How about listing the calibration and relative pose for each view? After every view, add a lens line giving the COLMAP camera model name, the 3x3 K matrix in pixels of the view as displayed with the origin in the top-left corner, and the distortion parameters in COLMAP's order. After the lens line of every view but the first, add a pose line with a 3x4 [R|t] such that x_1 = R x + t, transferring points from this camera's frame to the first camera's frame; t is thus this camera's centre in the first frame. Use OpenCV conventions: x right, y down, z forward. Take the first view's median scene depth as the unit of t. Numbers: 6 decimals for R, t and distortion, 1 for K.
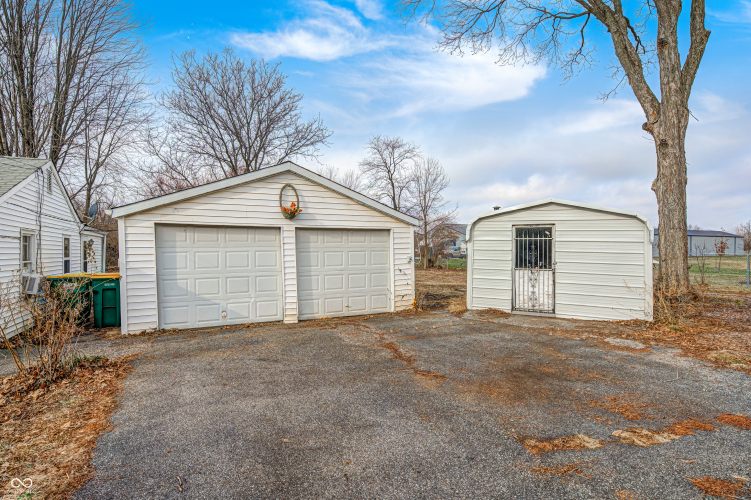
lens RADIAL K [[406.0, 0, 376.4], [0, 406.0, 253.5], [0, 0, 1]] dist [0.004357, -0.000194]
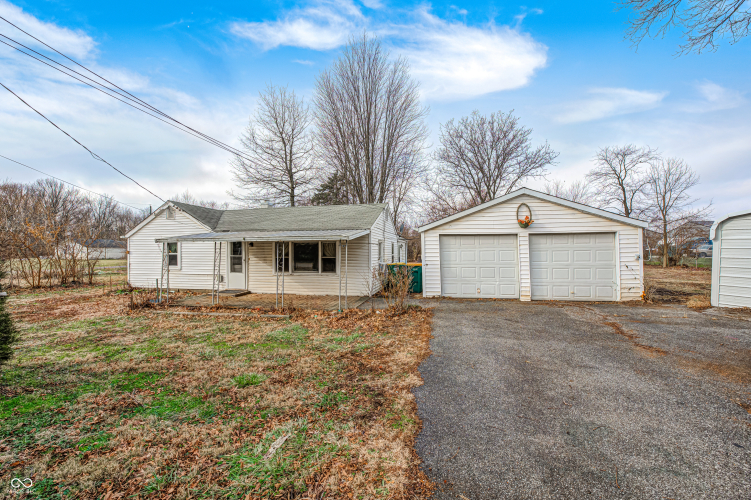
lens RADIAL K [[295.2, 0, 377.4], [0, 295.2, 250.5], [0, 0, 1]] dist [0.000465, 0.001458]
pose [[0.790597, -0.002932, -0.612329, 0.012413], [-0.000726, 0.999983, -0.005725, 0.000735], [0.612336, 0.004971, 0.790582, -0.125987]]
